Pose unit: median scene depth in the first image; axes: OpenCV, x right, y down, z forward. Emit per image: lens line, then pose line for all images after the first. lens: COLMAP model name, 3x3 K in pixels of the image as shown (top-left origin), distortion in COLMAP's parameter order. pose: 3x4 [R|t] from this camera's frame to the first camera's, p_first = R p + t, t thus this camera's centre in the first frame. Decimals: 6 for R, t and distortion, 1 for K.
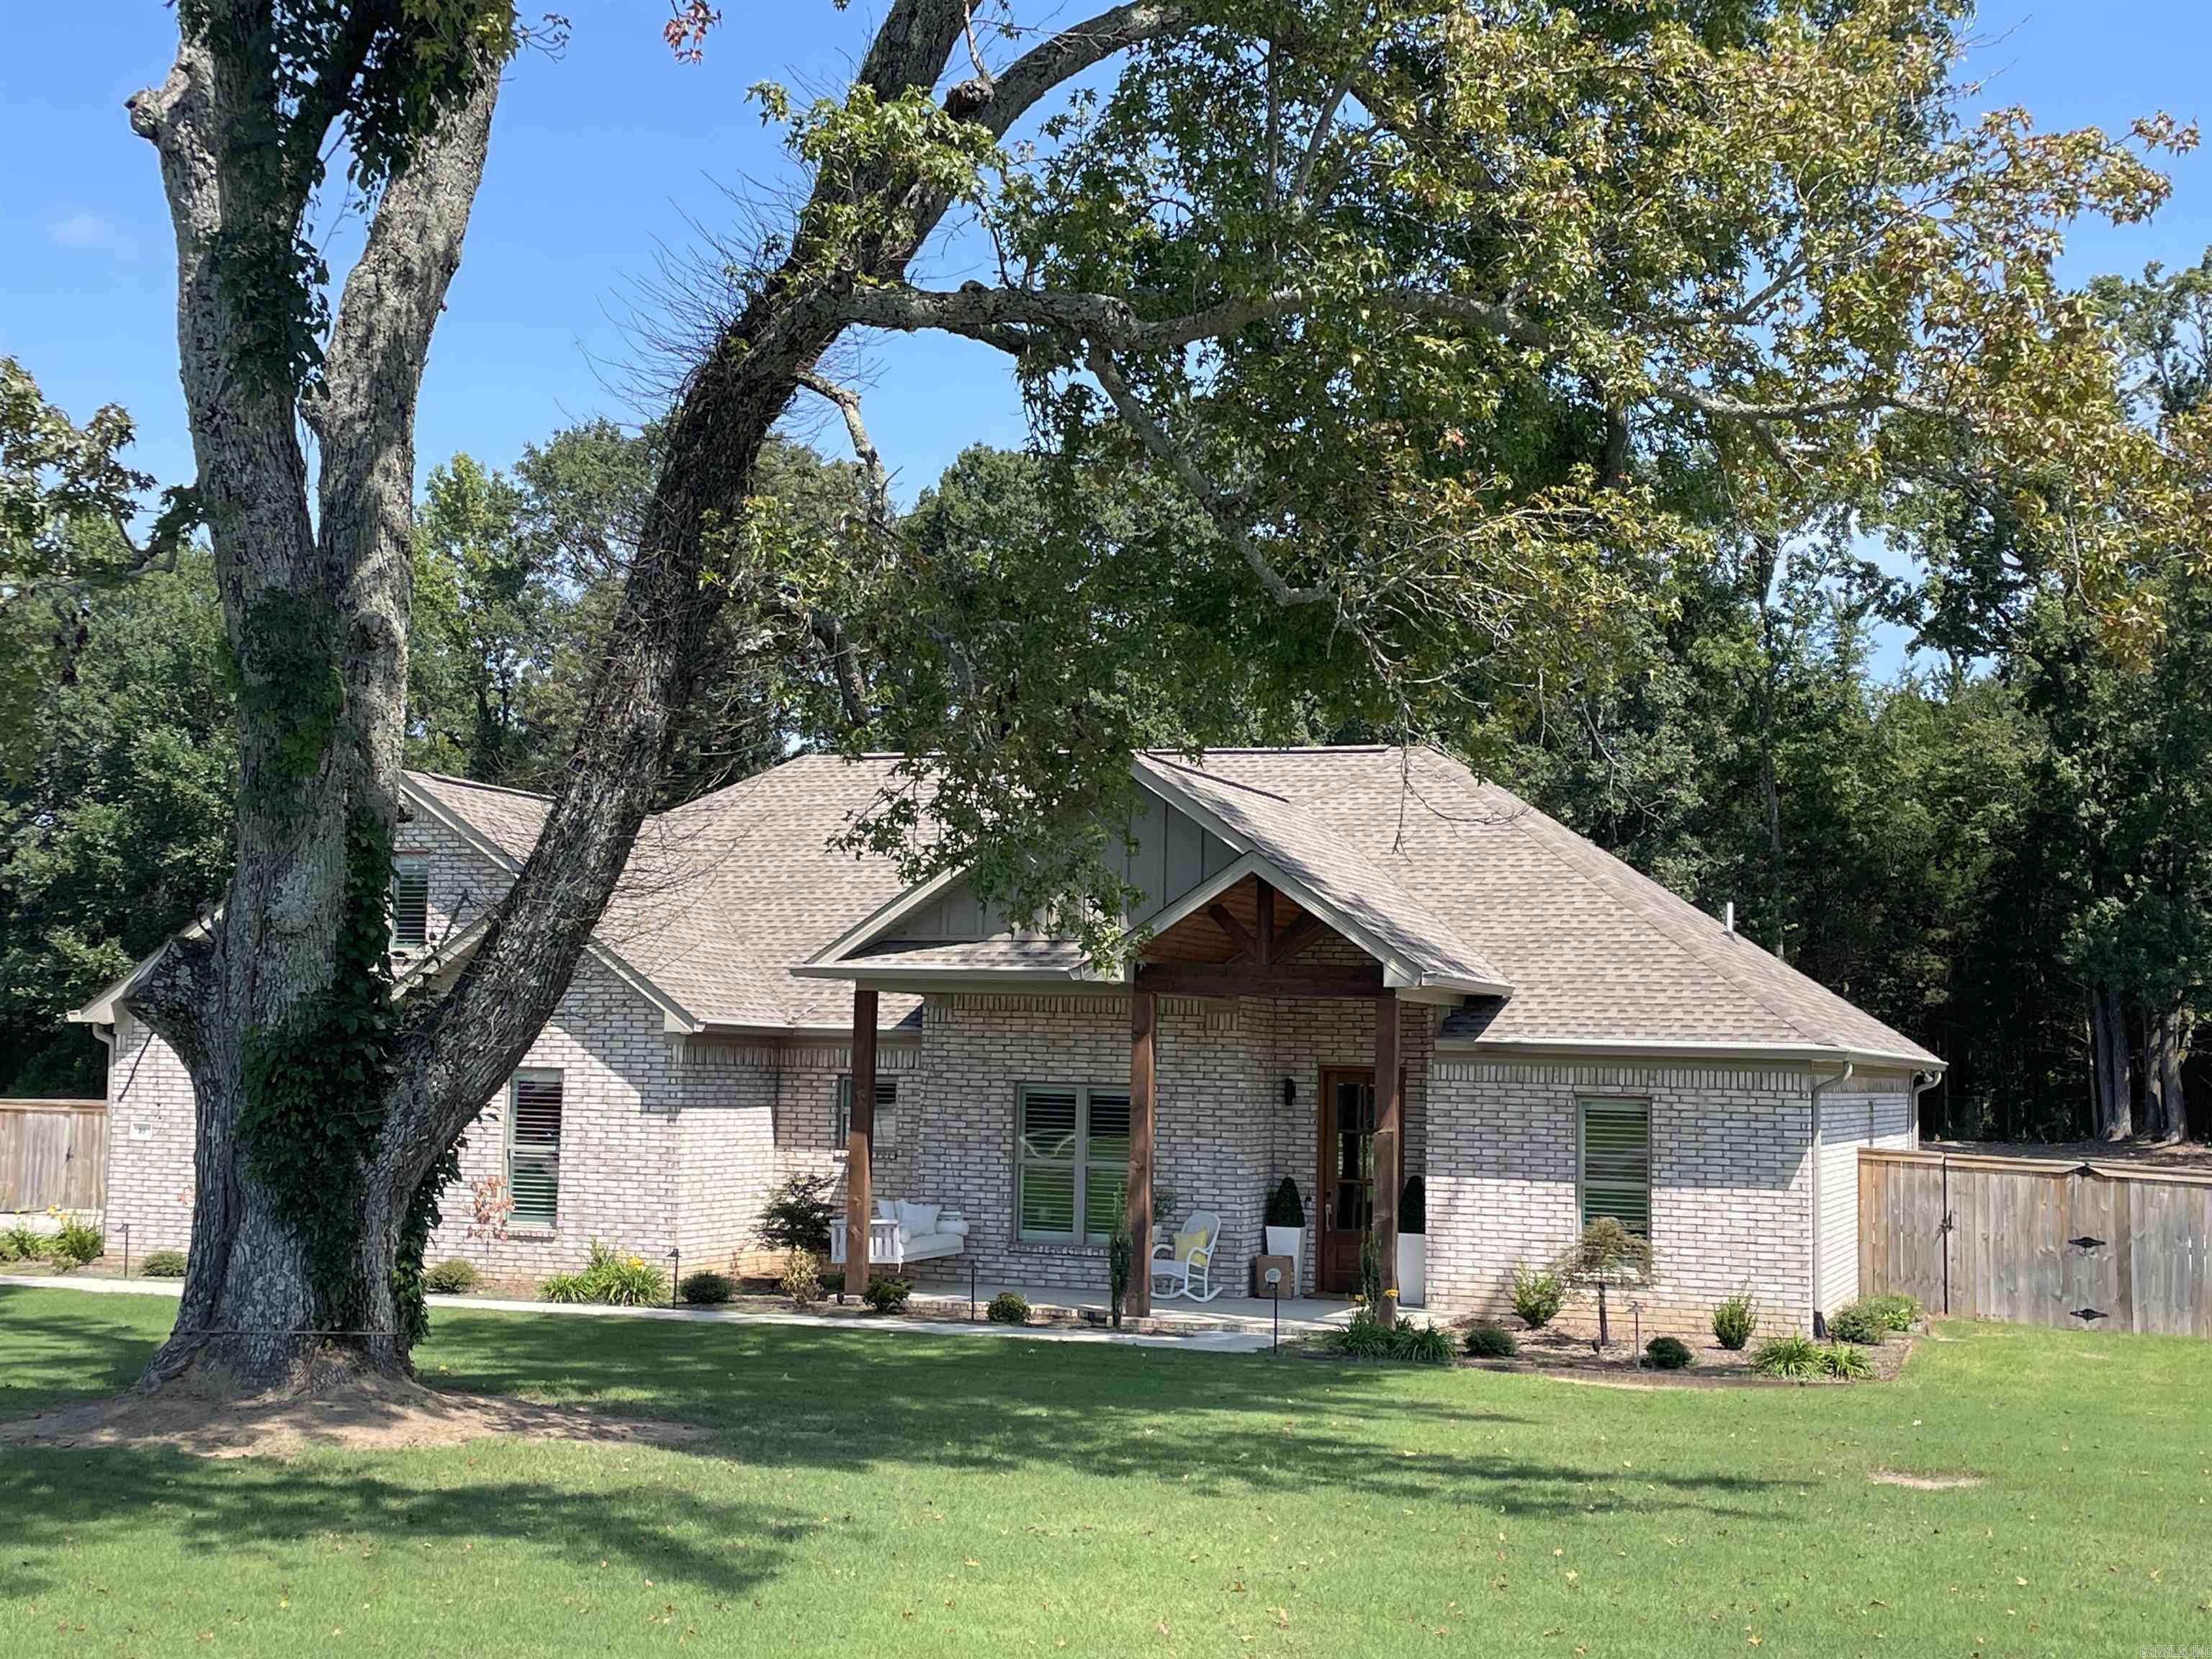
lens RADIAL K [[2833.2, 0, 1106.0], [0, 2833.2, 829.5], [0, 0, 1]] dist [0.035144, 0.000769]
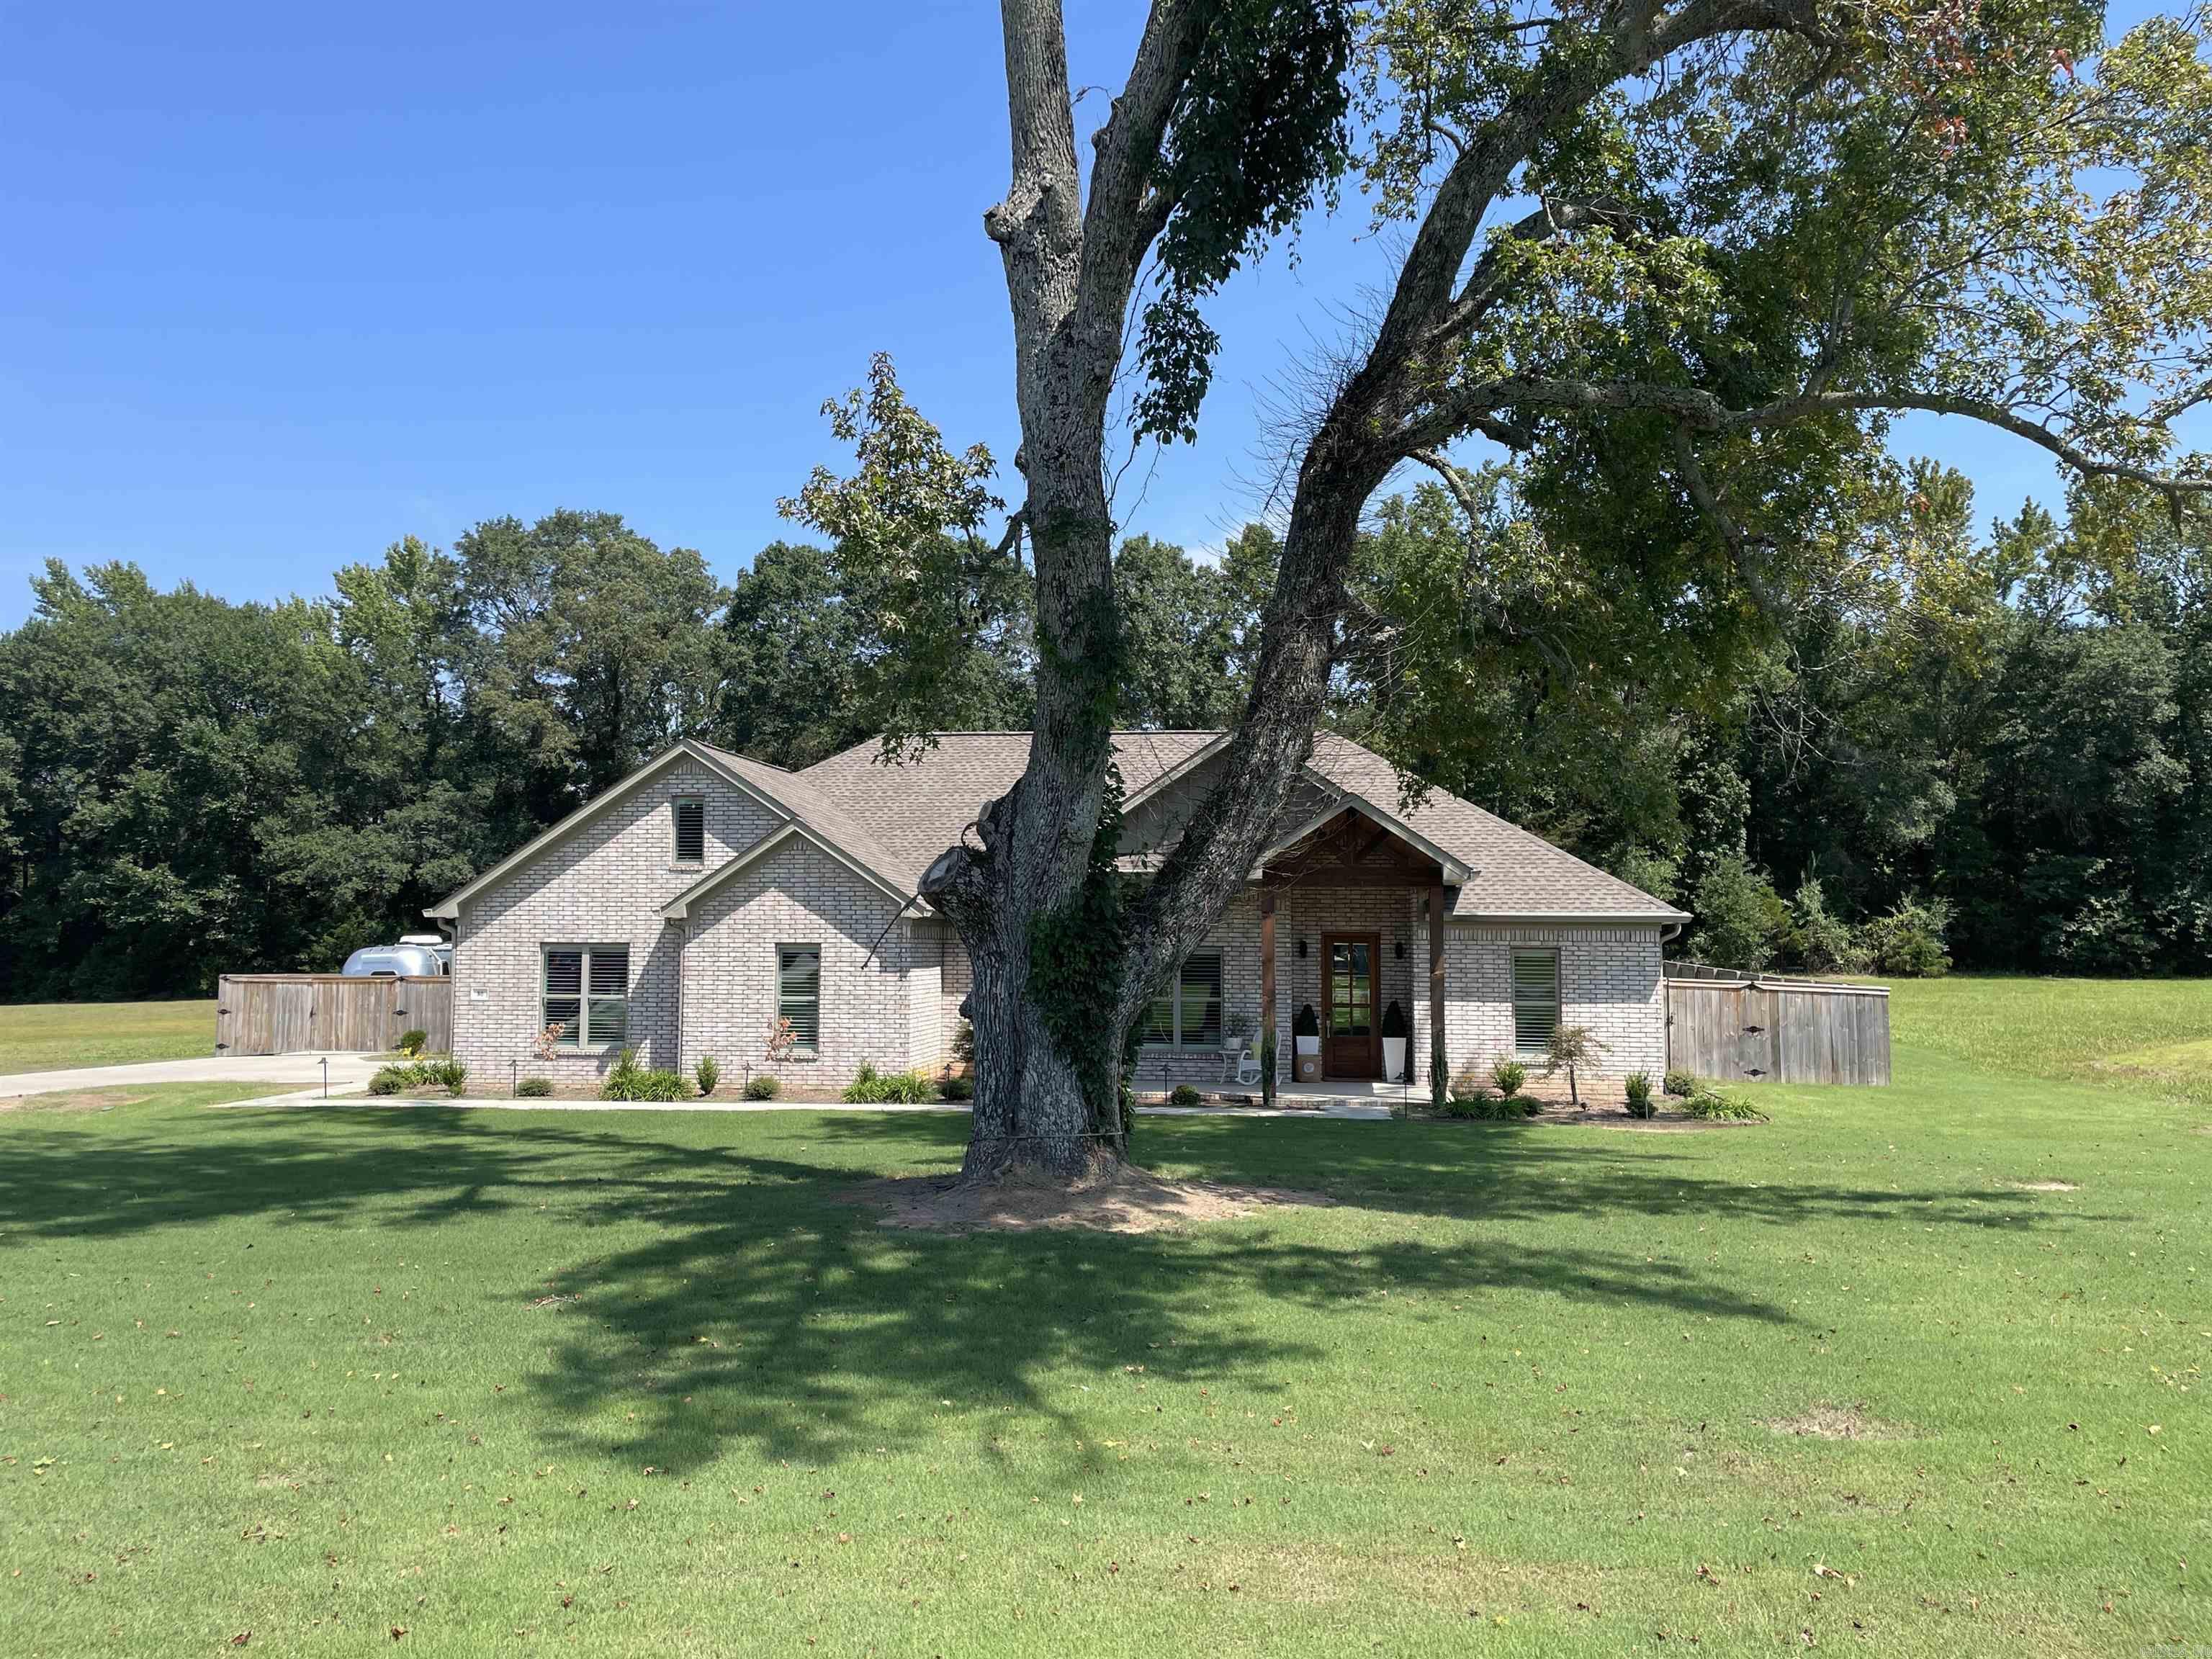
lens RADIAL K [[1717.3, 0, 1106.0], [0, 1717.3, 829.5], [0, 0, 1]] dist [0.027931, -0.006982]
pose [[0.972933, -0.004299, 0.231046, -0.256148], [-0.000553, 0.999781, 0.020931, 0.007212], [-0.231086, -0.020493, 0.972718, 0.109597]]
